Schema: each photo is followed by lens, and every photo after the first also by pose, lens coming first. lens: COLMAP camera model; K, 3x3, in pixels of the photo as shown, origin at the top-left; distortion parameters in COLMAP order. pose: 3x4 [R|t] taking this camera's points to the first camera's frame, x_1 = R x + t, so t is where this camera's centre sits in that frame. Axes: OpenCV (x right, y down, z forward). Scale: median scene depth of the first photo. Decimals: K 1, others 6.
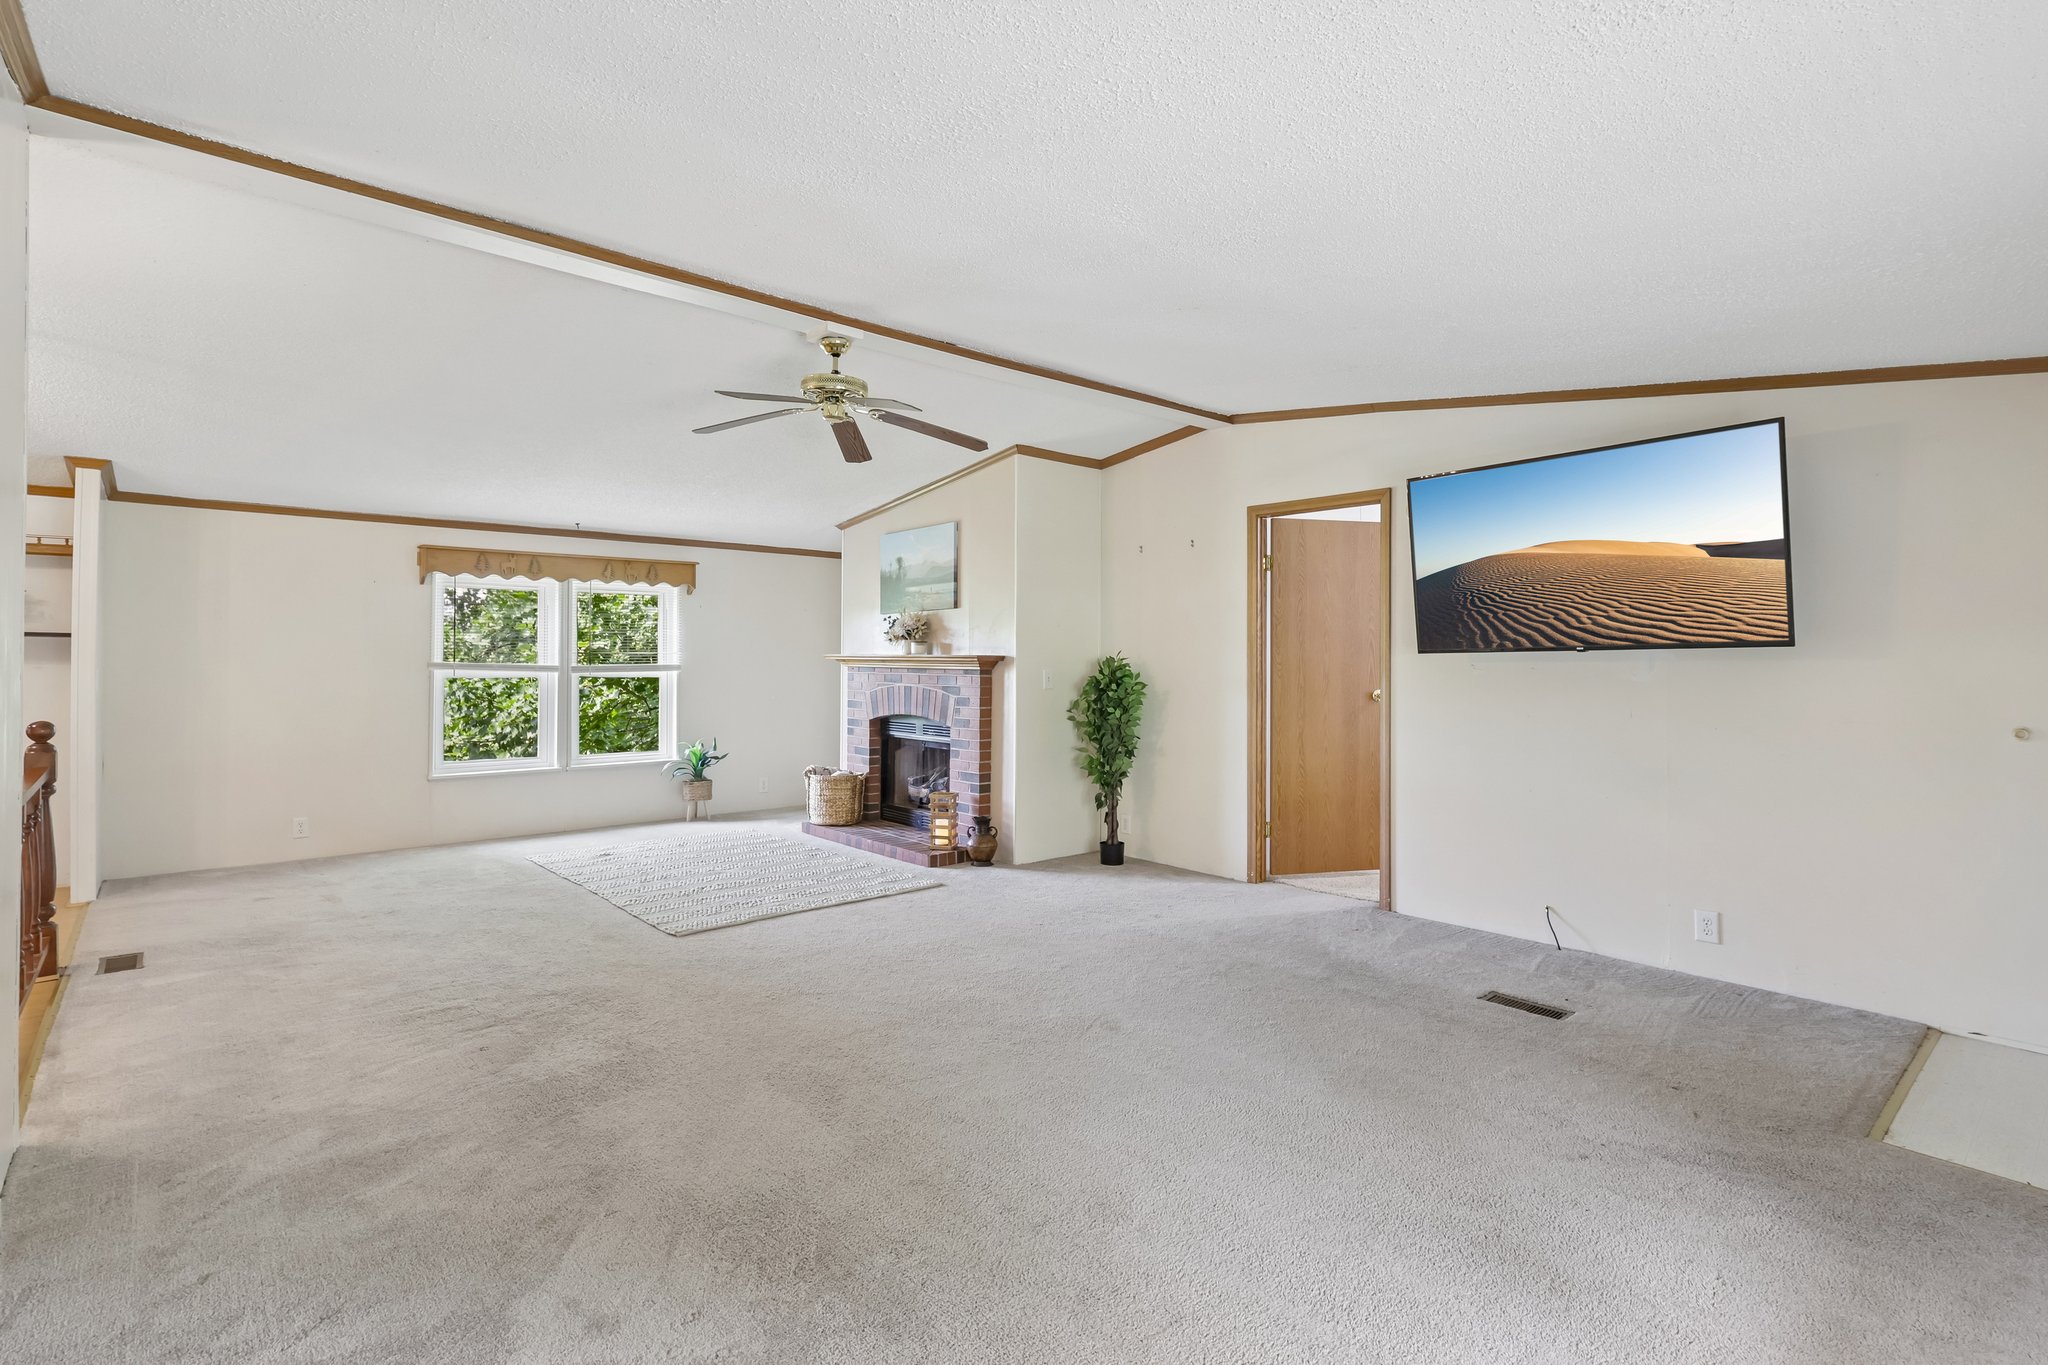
lens RADIAL K [[948.3, 0, 1025.8], [0, 948.3, 672.1], [0, 0, 1]] dist [-0.004135, -0.000214]
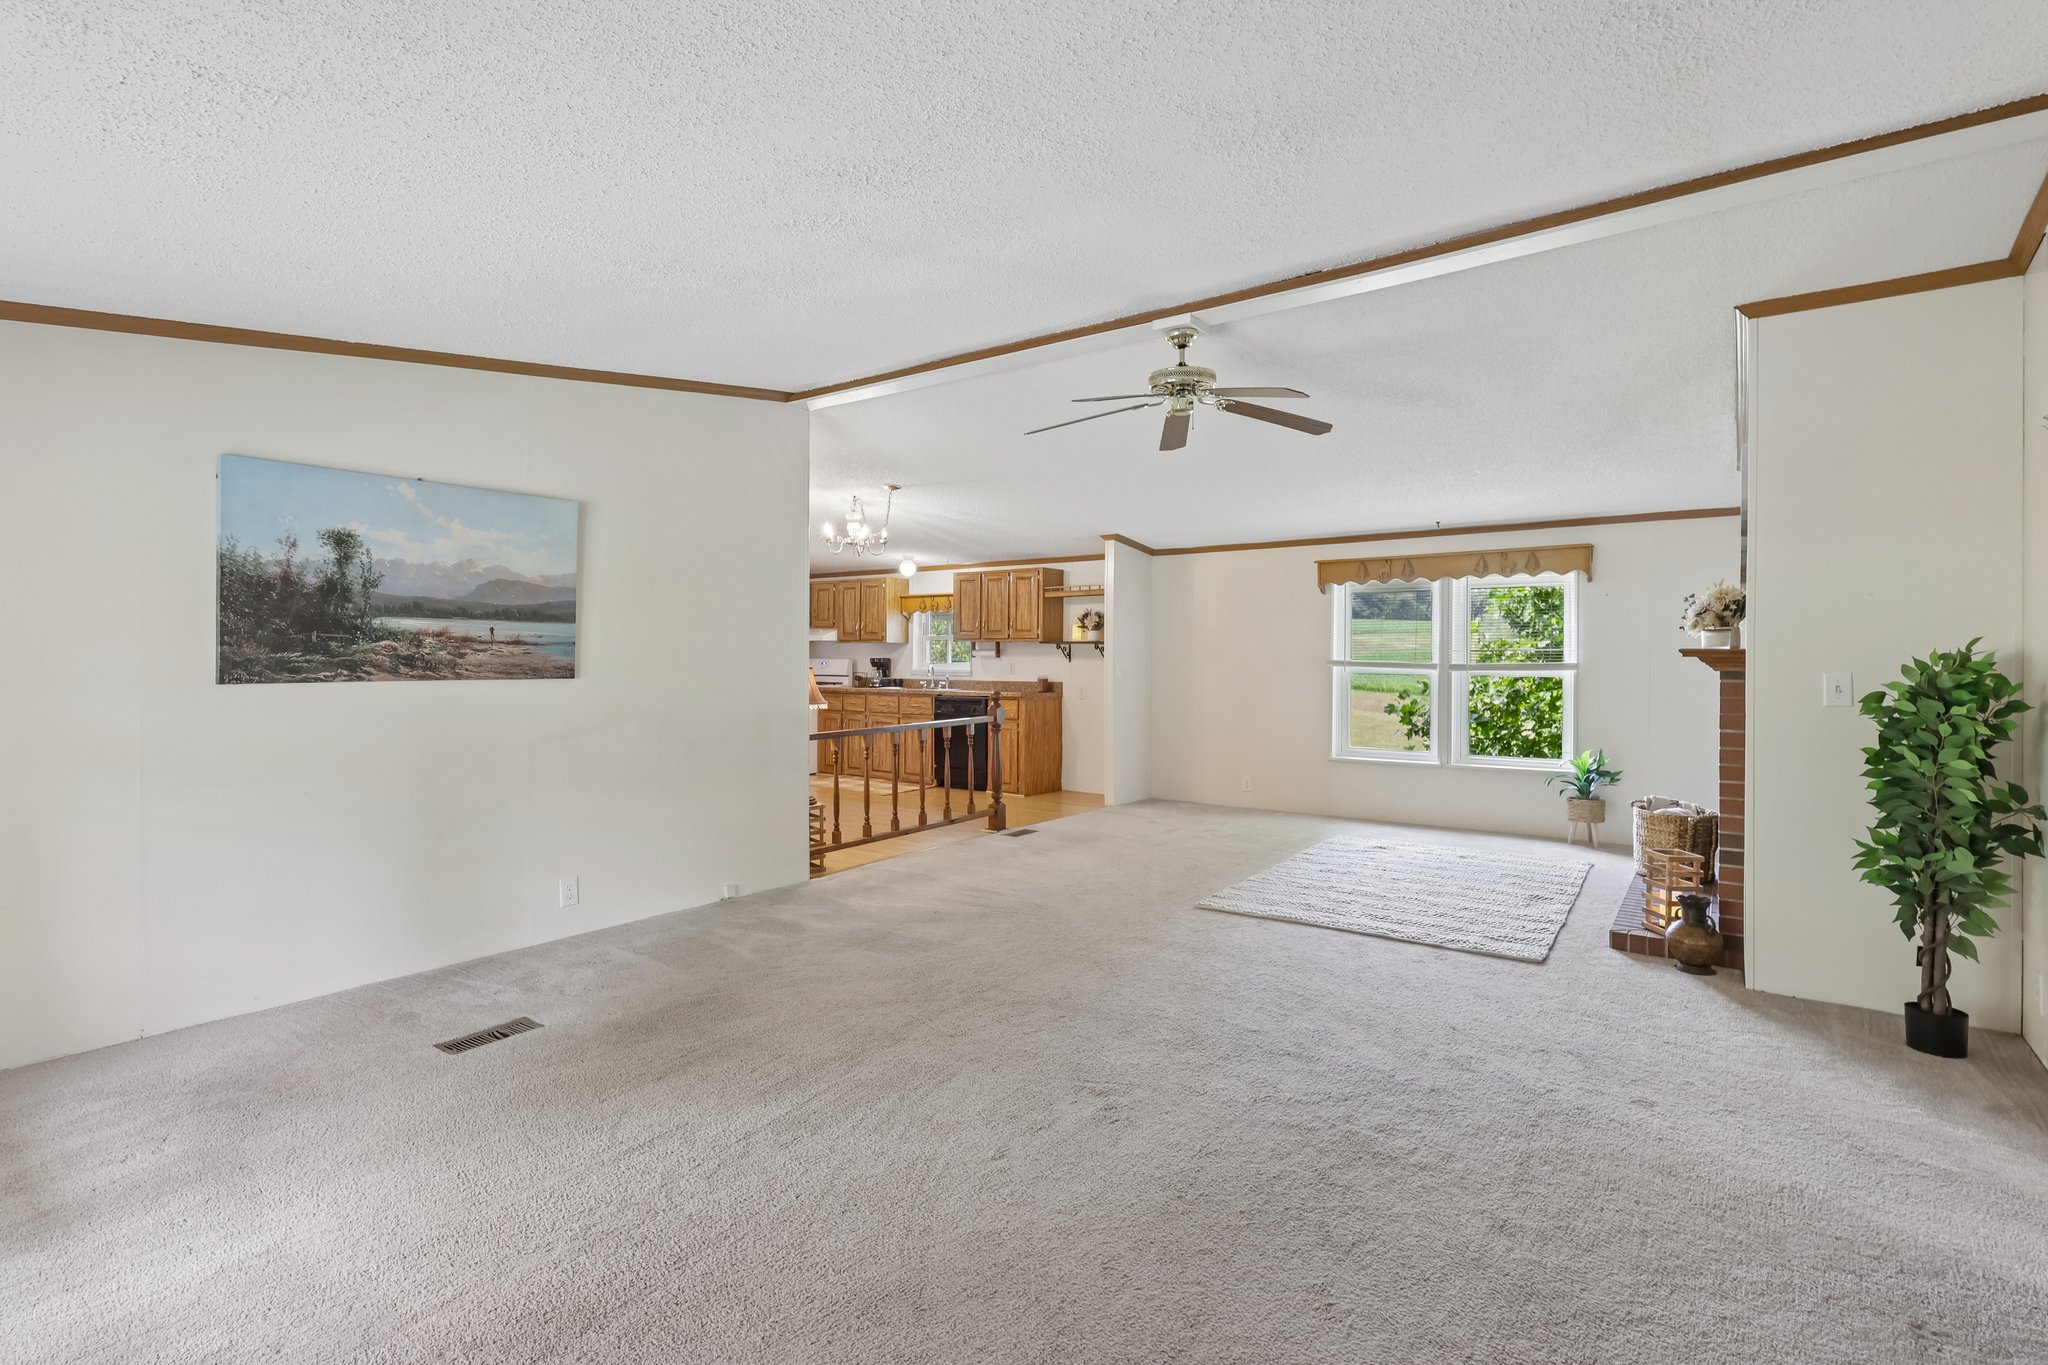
lens RADIAL K [[948.3, 0, 1029.2], [0, 948.3, 677.0], [0, 0, 1]] dist [-0.004135, -0.000214]
pose [[0.234567, 0.018487, -0.971924, 0.426434], [-0.013875, 0.999781, 0.015668, -0.002302], [0.972001, 0.009810, 0.234772, 0.361338]]
